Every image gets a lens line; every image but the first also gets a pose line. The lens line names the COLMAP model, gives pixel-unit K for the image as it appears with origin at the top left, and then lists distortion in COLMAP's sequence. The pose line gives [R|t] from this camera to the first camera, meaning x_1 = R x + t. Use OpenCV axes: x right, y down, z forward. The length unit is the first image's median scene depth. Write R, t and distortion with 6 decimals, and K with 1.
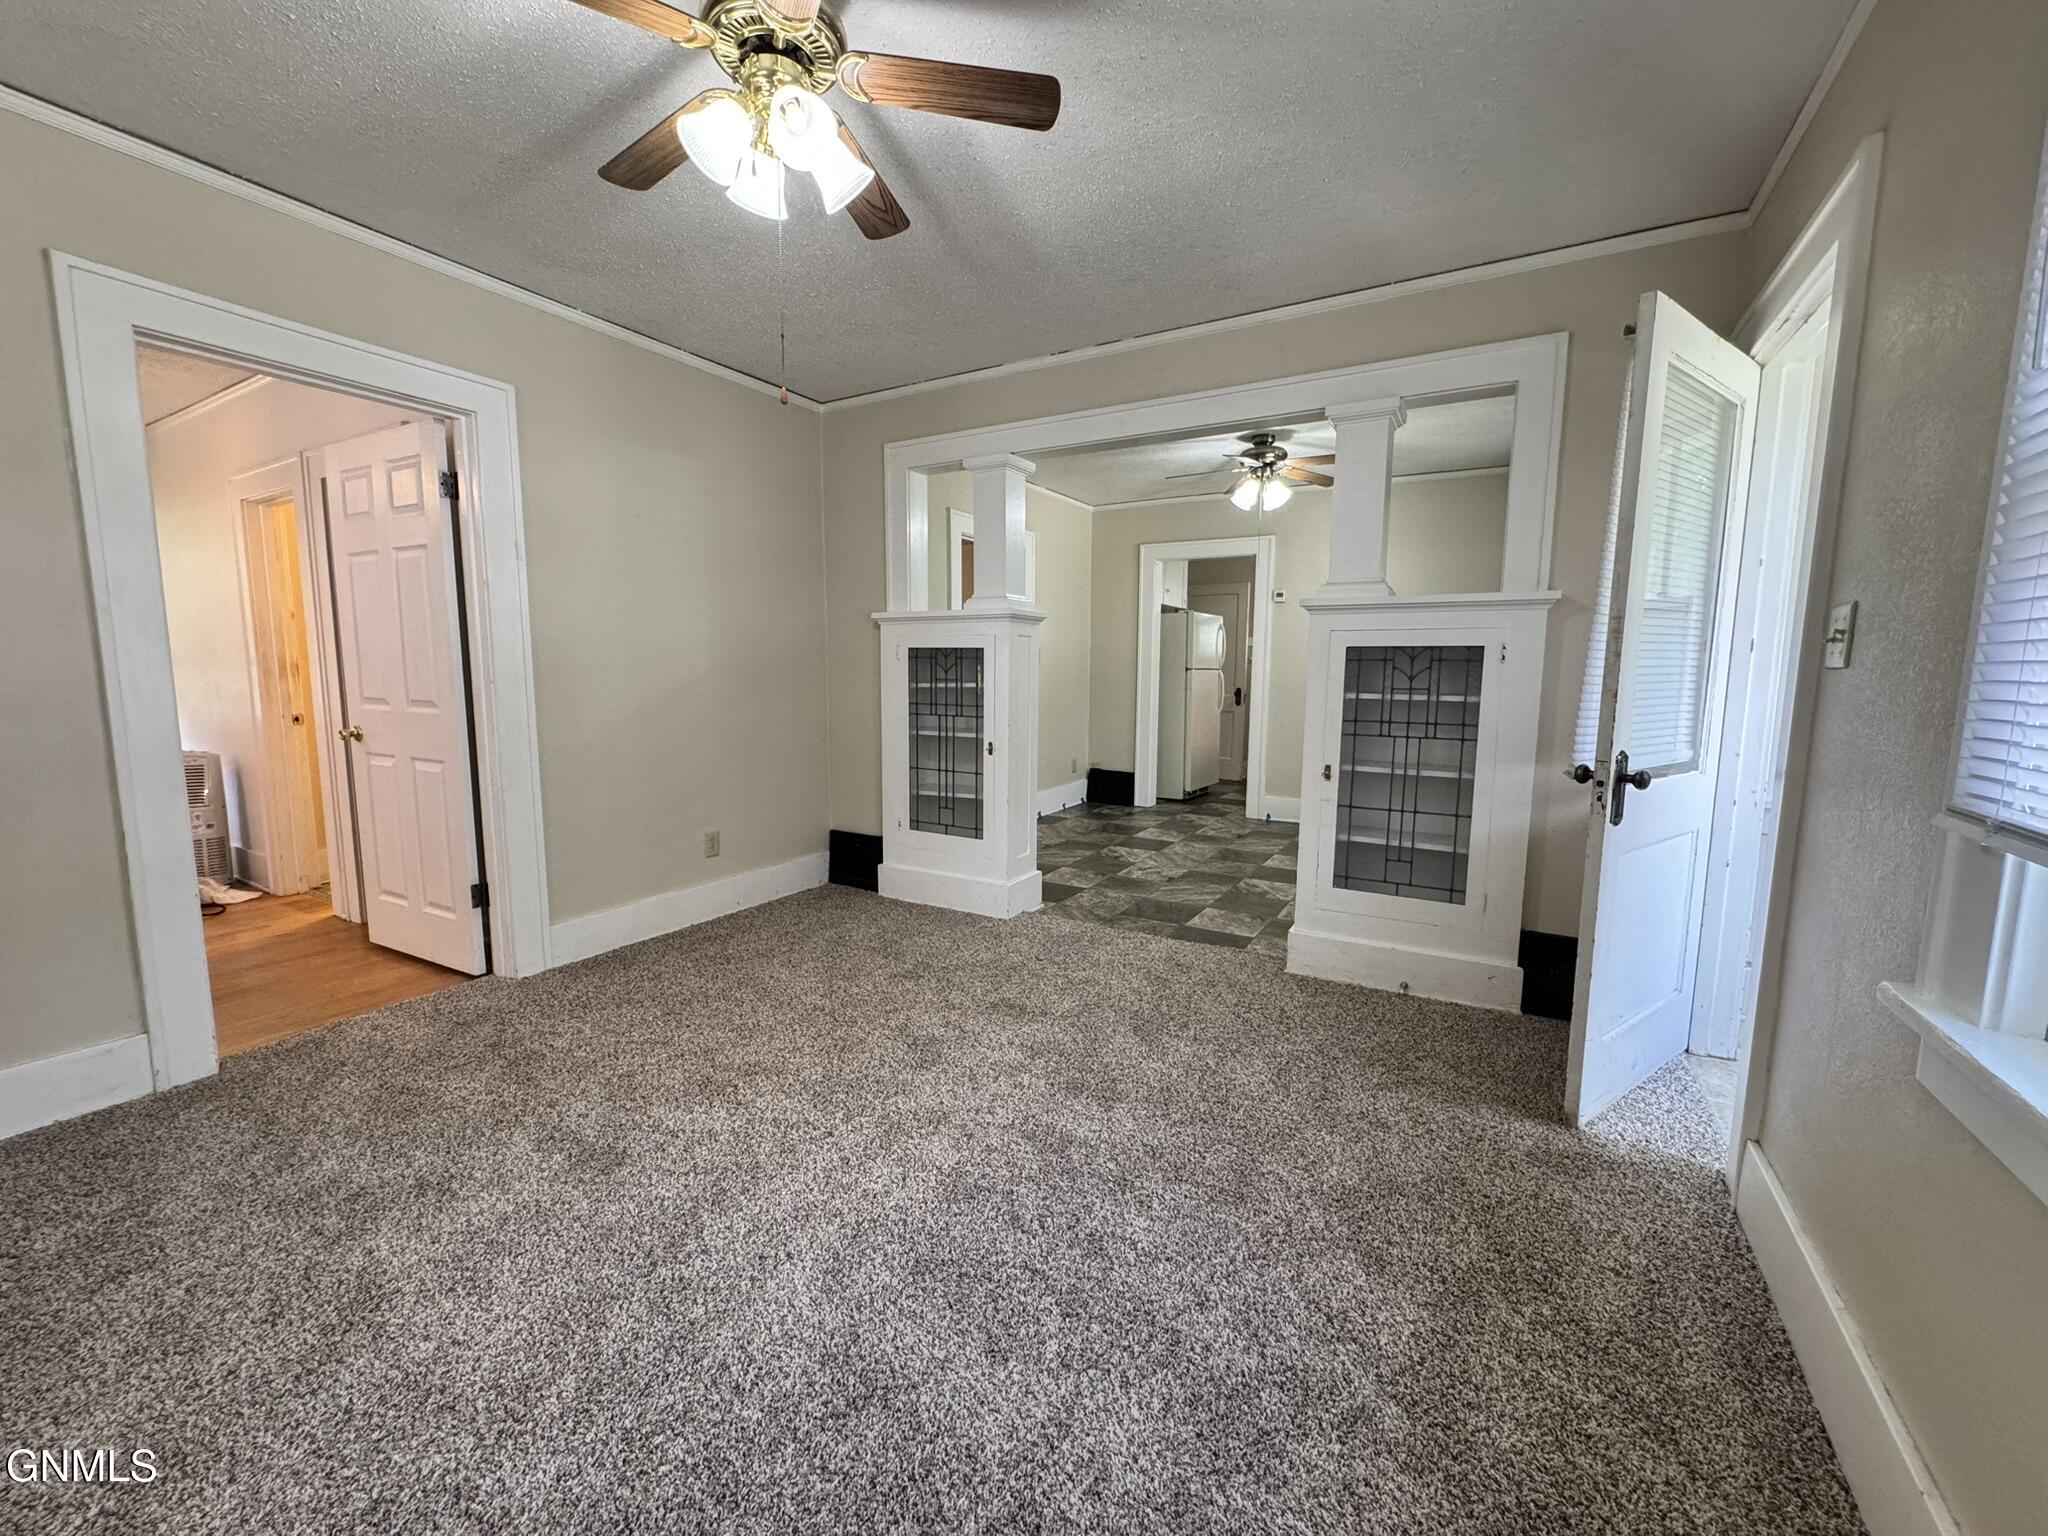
lens RADIAL K [[816.9, 0, 1024.4], [0, 816.9, 766.9], [0, 0, 1]] dist [-0.001819, 0.000169]
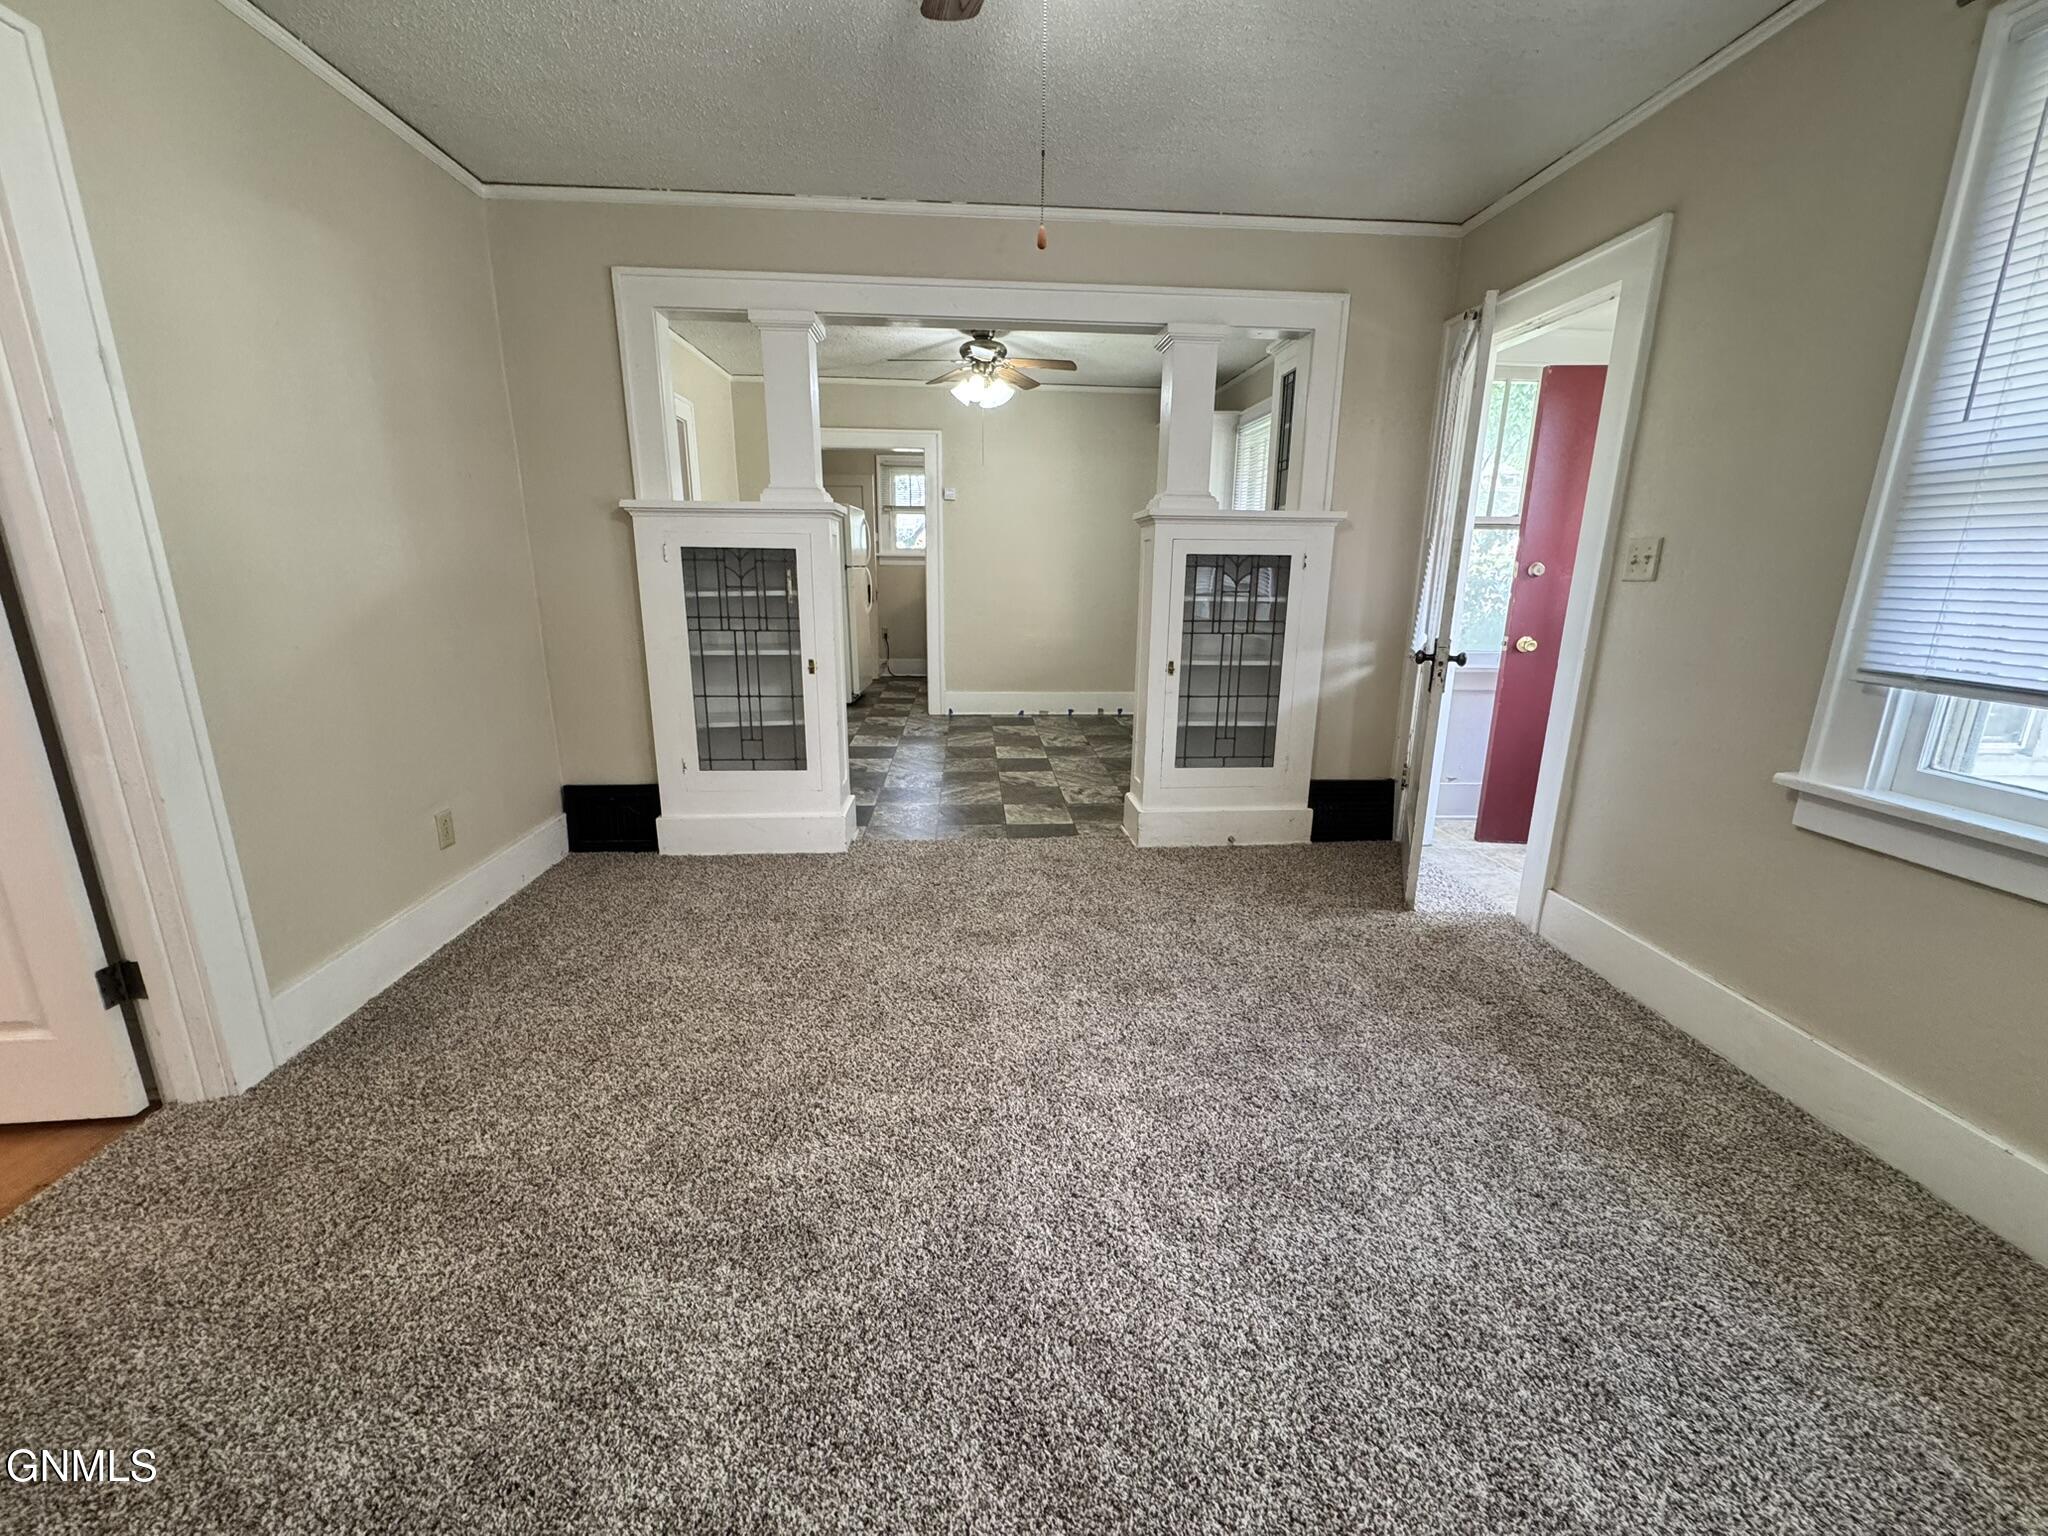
lens RADIAL K [[814.3, 0, 1024.4], [0, 814.3, 766.1], [0, 0, 1]] dist [-0.001863, -0.000197]
pose [[0.824153, -0.136491, 0.549675, -0.342523], [0.064935, 0.986898, 0.147699, -0.030678], [-0.562633, -0.086034, 0.822218, 0.140742]]
